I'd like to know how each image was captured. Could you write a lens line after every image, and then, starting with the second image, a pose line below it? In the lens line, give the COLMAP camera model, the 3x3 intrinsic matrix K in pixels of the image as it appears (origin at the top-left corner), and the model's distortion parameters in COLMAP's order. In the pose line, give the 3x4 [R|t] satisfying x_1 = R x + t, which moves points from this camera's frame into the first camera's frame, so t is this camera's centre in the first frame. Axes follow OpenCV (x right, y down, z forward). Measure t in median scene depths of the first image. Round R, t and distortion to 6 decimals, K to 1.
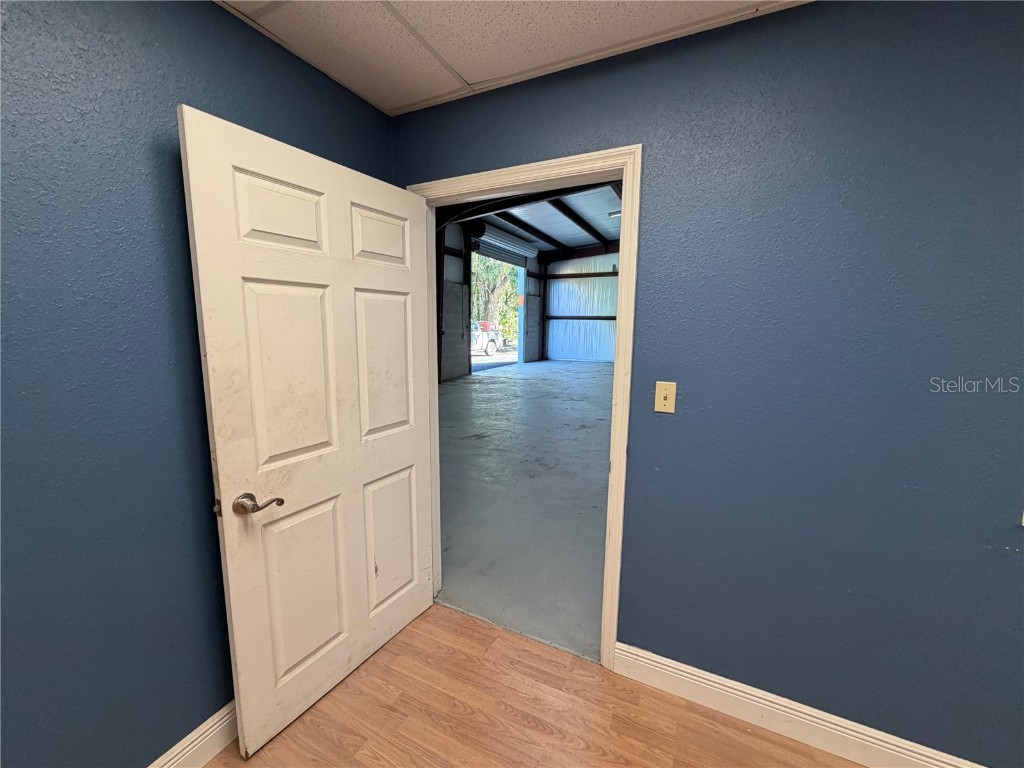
lens RADIAL K [[409.1, 0, 513.2], [0, 409.1, 385.4], [0, 0, 1]] dist [0.001383, 0.000478]
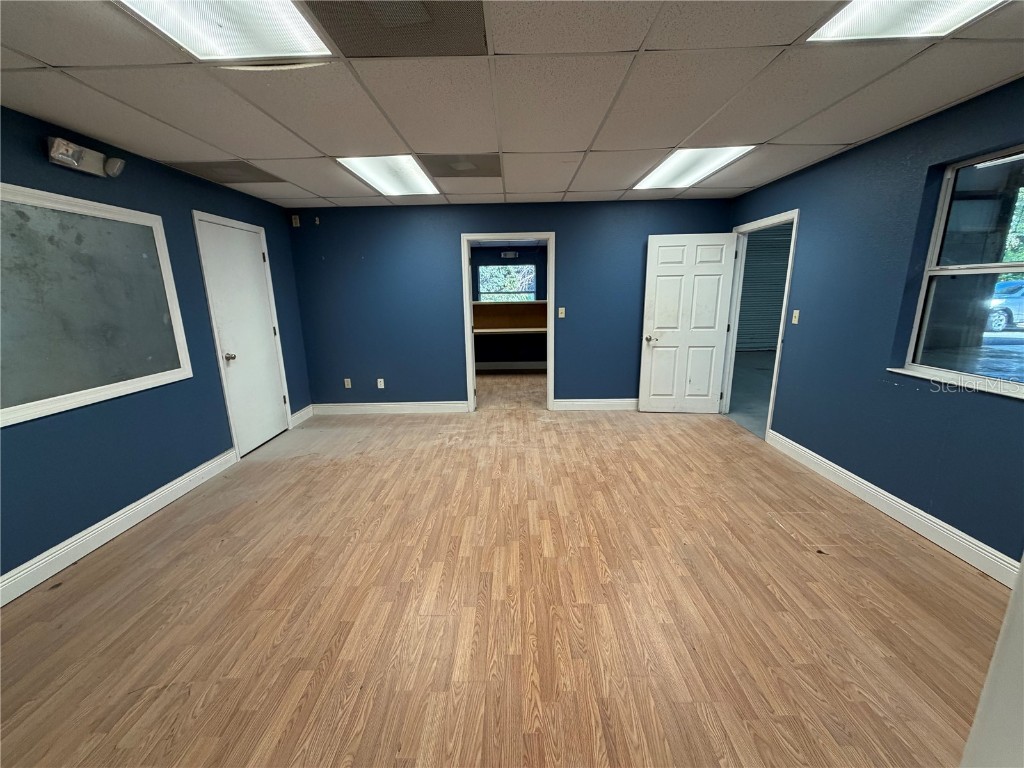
lens RADIAL K [[409.1, 0, 506.5], [0, 409.1, 382.1], [0, 0, 1]] dist [0.001383, 0.000478]
pose [[0.424821, 0.182654, -0.886659, 1.629489], [-0.115367, 0.982371, 0.147096, 0.216475], [0.897896, 0.039802, 0.438404, -1.330366]]
